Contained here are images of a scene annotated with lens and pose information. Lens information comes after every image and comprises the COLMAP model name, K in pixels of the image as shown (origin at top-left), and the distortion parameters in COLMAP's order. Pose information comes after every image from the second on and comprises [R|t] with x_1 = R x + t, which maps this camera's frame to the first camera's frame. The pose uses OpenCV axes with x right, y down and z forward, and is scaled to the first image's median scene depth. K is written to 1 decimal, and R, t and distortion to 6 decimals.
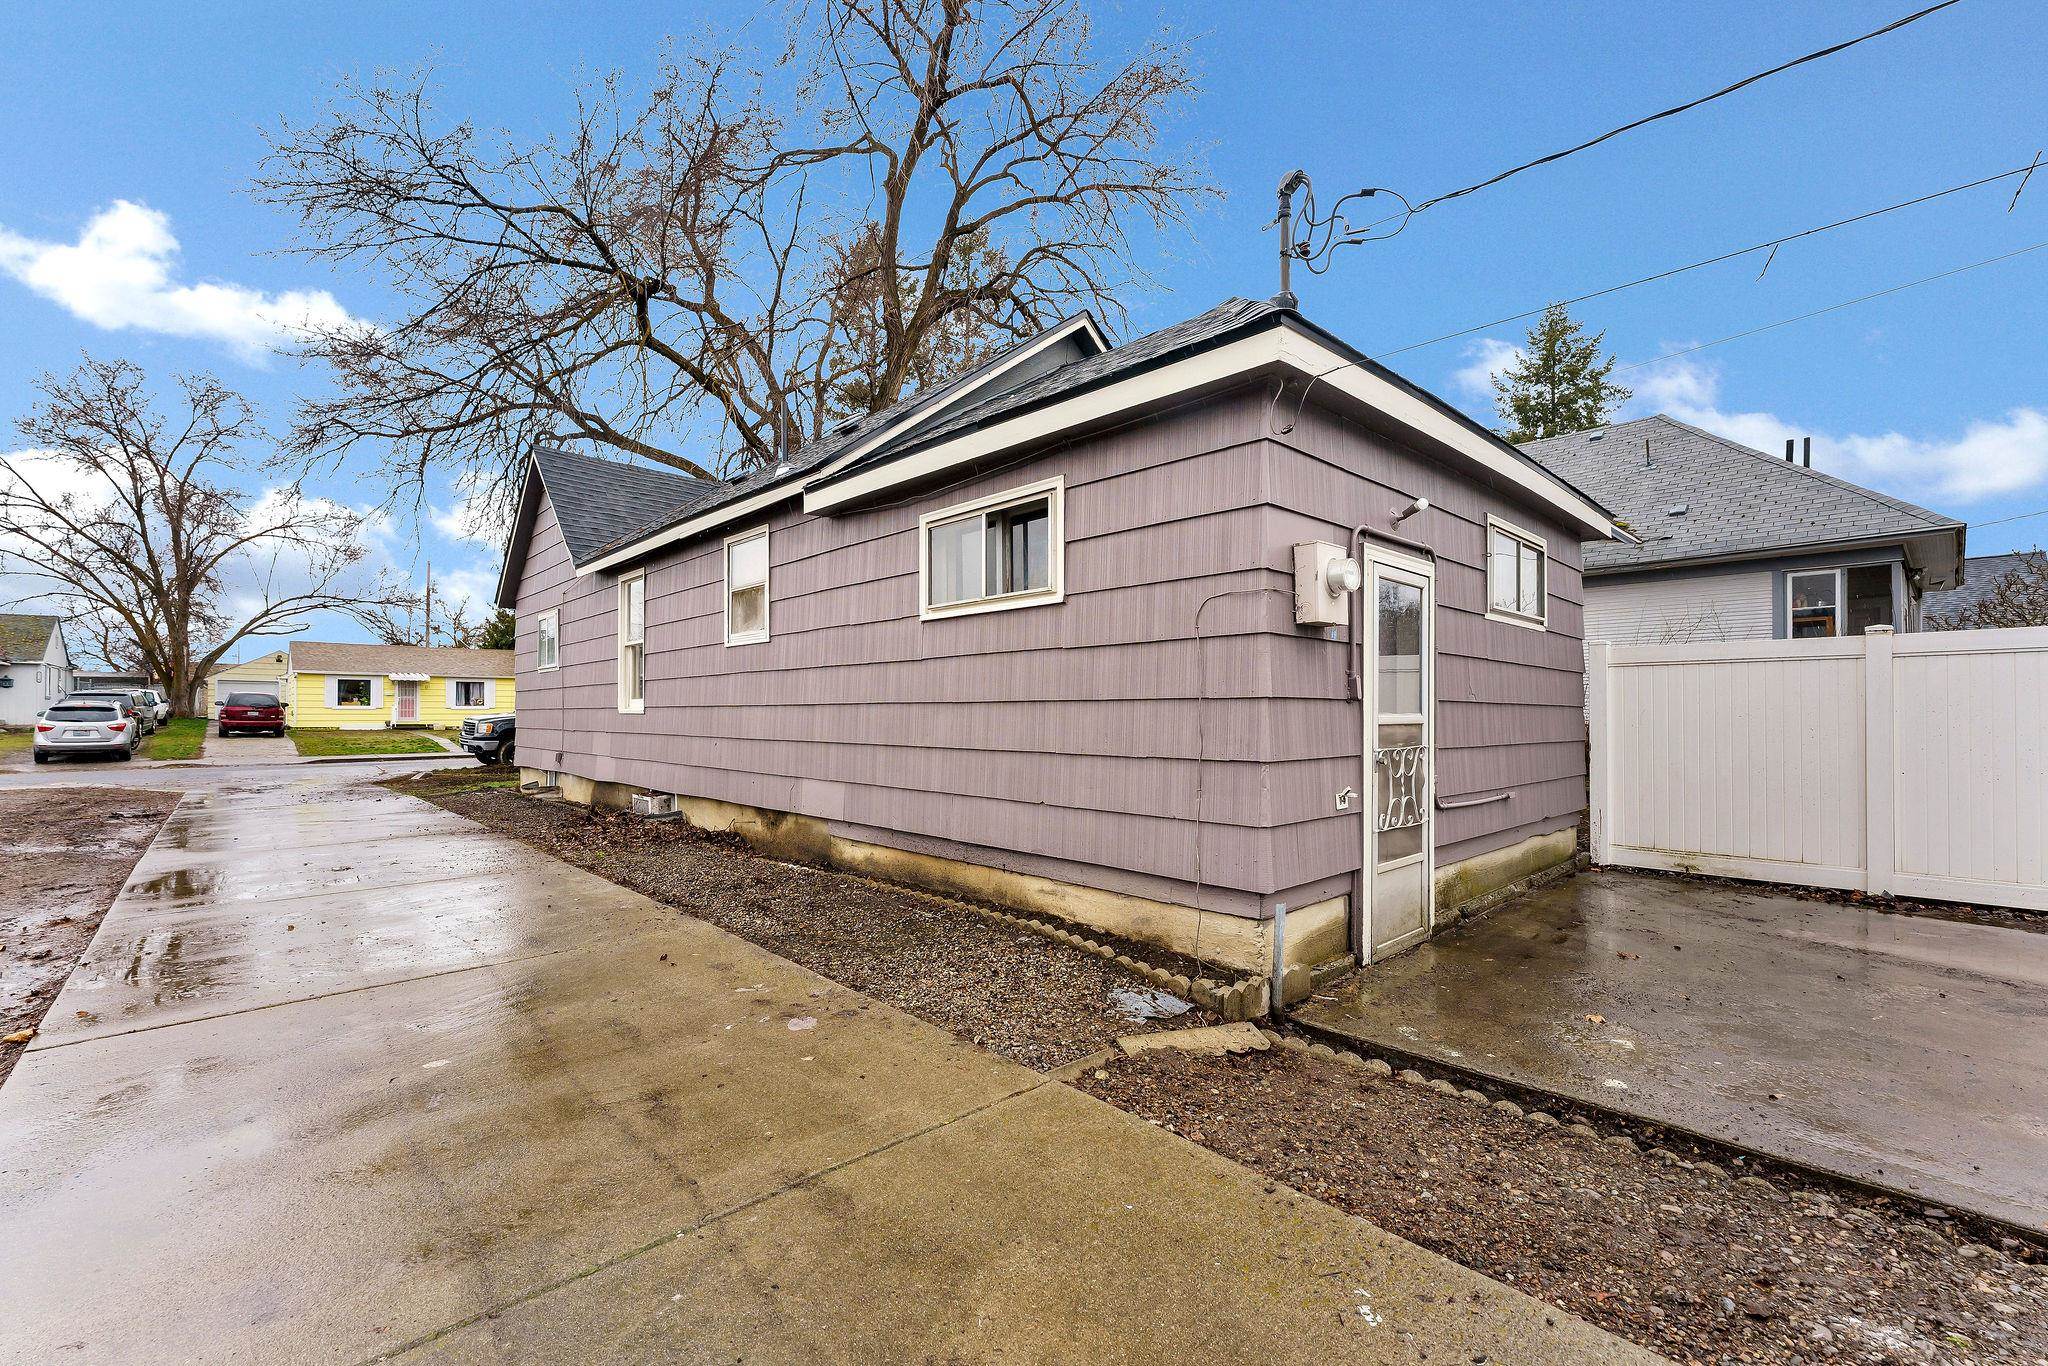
lens RADIAL K [[863.4, 0, 1018.0], [0, 863.4, 700.1], [0, 0, 1]] dist [0.003884, -0.000042]
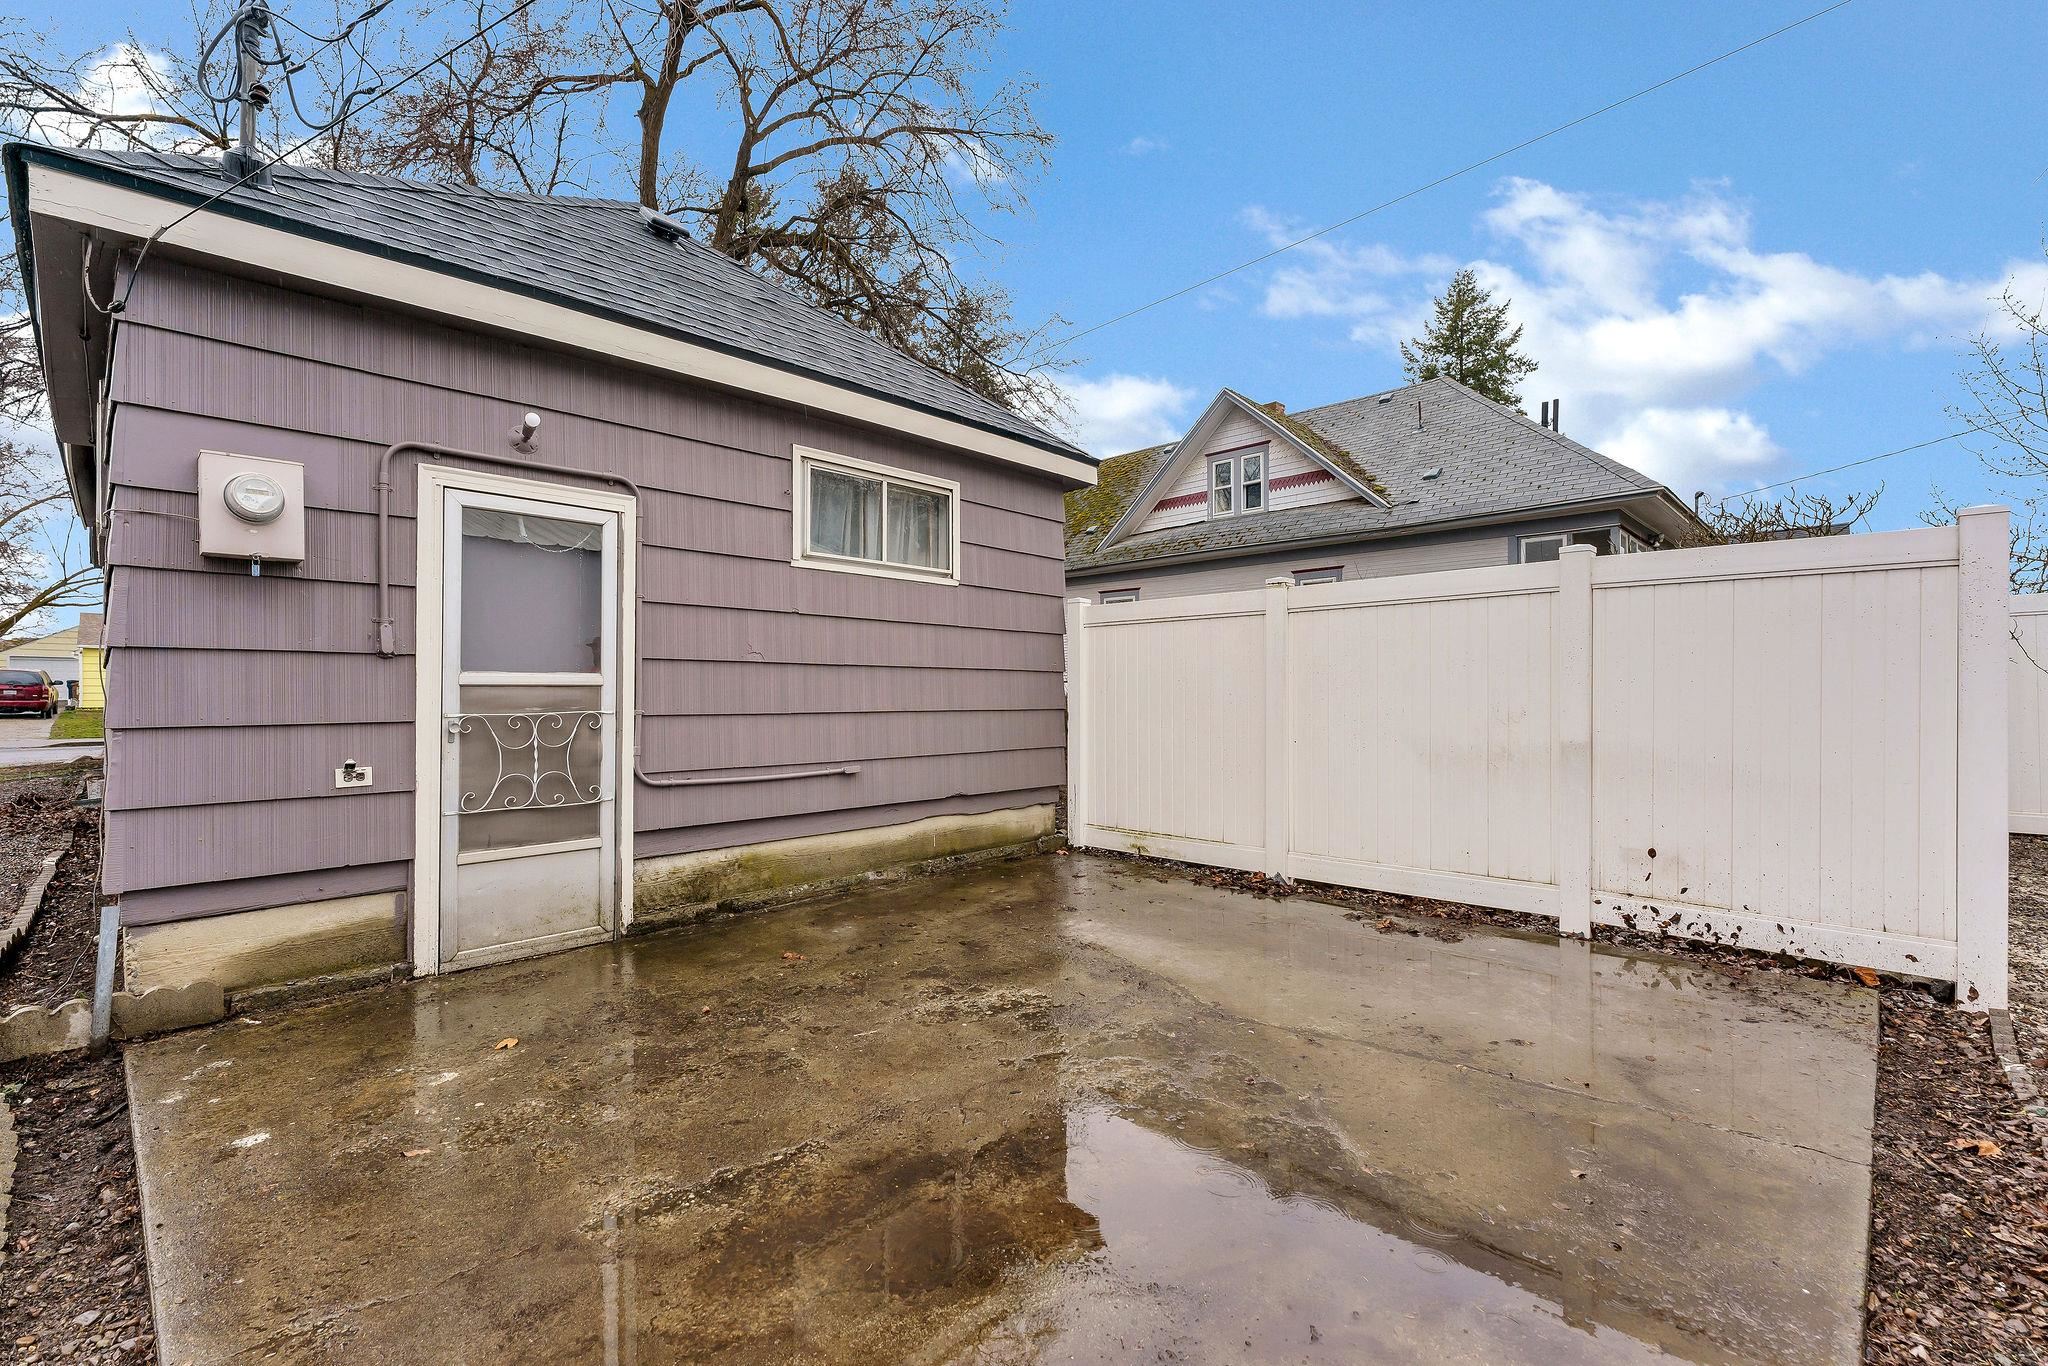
lens RADIAL K [[887.8, 0, 1029.7], [0, 887.8, 685.0], [0, 0, 1]] dist [0.004722, -0.000315]
pose [[0.998890, -0.002071, 0.047052, 0.272136], [0.001740, 0.999973, 0.007080, 0.007057], [-0.047065, -0.006991, 0.998867, 0.036033]]
